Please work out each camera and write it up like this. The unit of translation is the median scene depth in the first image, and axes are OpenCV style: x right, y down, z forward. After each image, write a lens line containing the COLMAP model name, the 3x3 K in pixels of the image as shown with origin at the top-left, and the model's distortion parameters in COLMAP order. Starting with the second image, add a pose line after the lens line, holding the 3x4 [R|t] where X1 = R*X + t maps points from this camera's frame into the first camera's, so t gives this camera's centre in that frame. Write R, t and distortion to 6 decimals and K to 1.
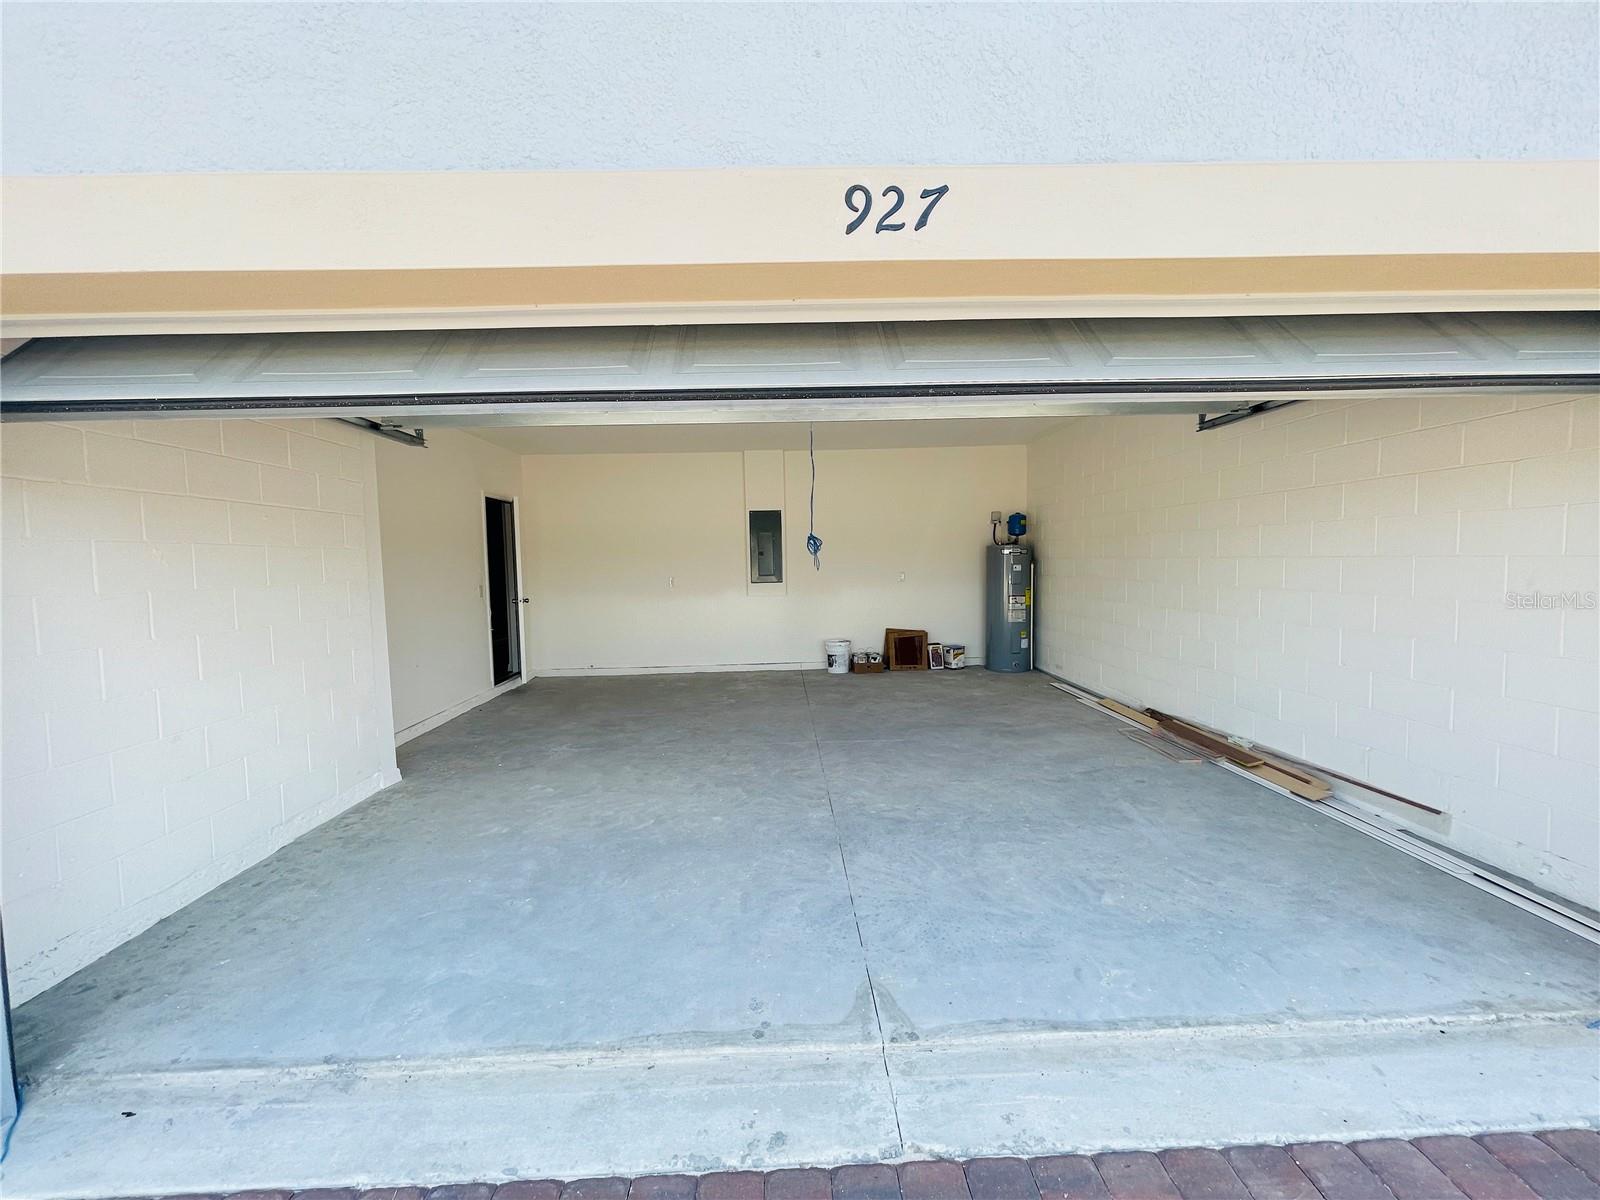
lens RADIAL K [[653.5, 0, 798.0], [0, 653.5, 599.8], [0, 0, 1]] dist [-0.001952, -0.000046]
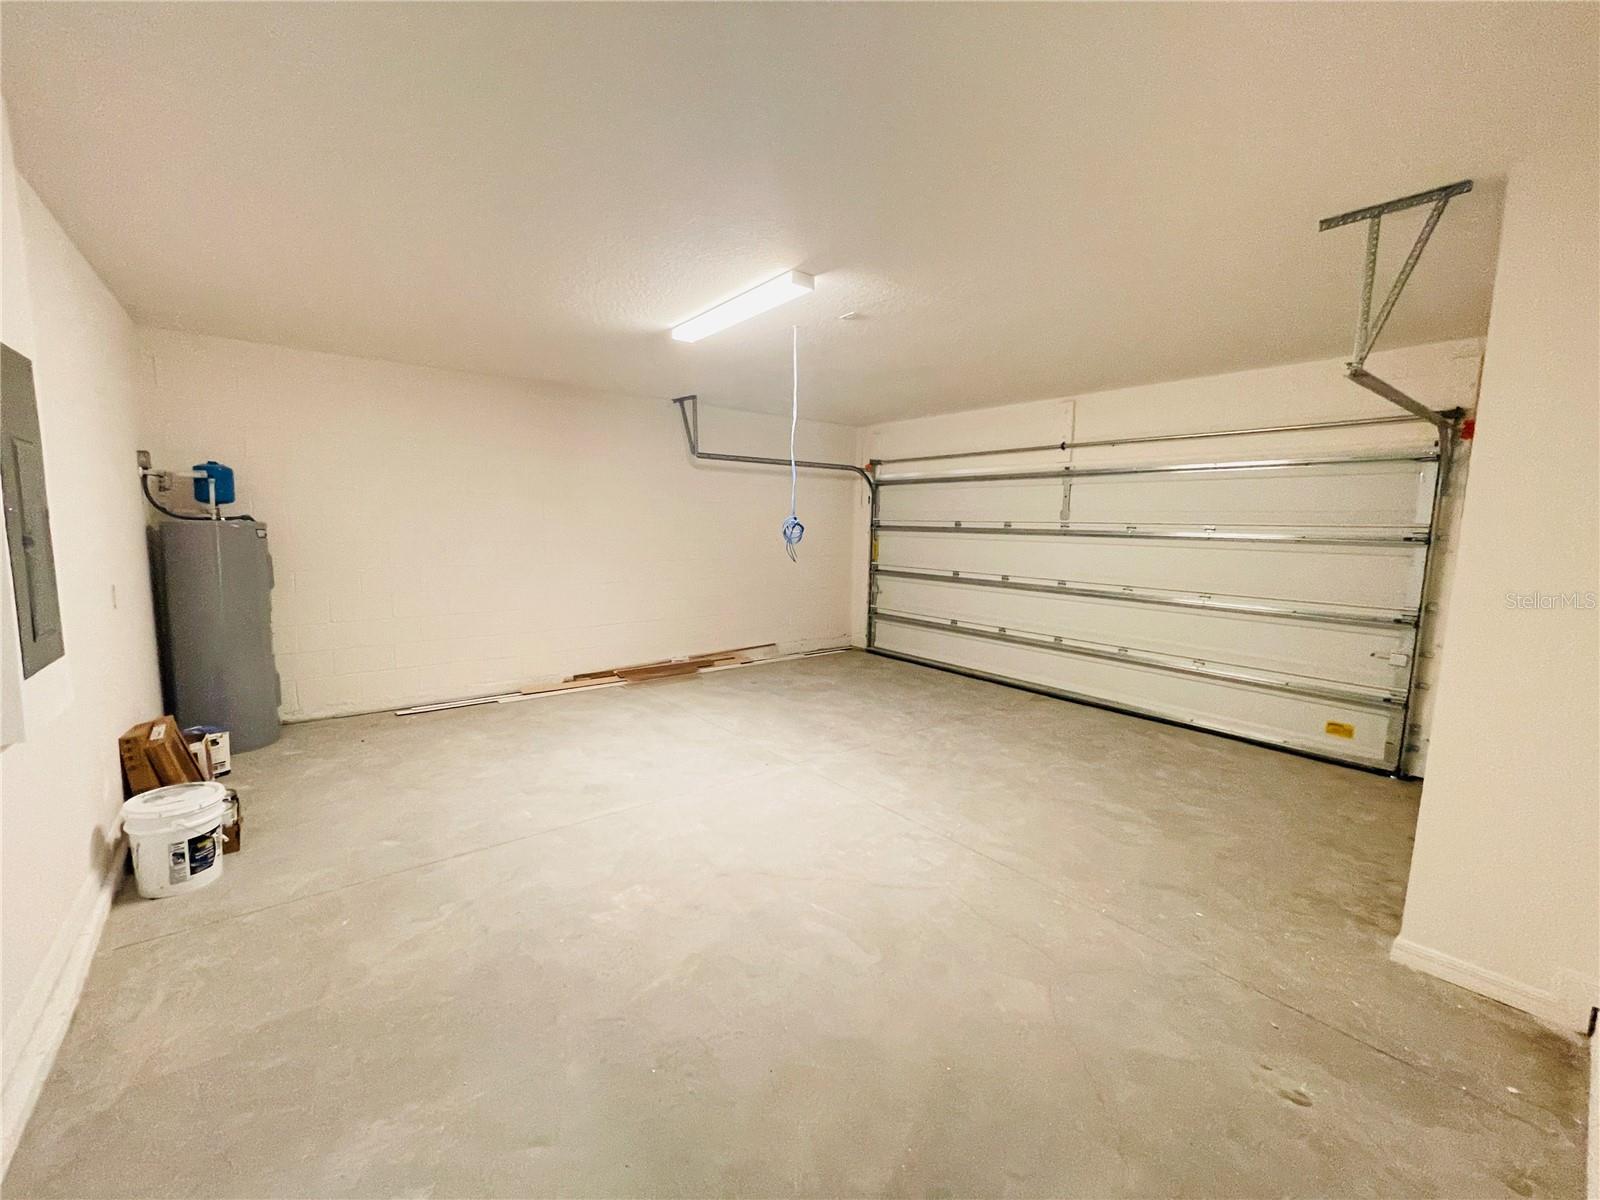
lens RADIAL K [[653.5, 0, 799.2], [0, 653.5, 600.7], [0, 0, 1]] dist [-0.001952, -0.000046]
pose [[-0.592362, -0.084735, 0.801204, -0.611469], [0.049149, 0.988801, 0.140913, -0.105695], [-0.804172, 0.122850, -0.581563, 1.396346]]
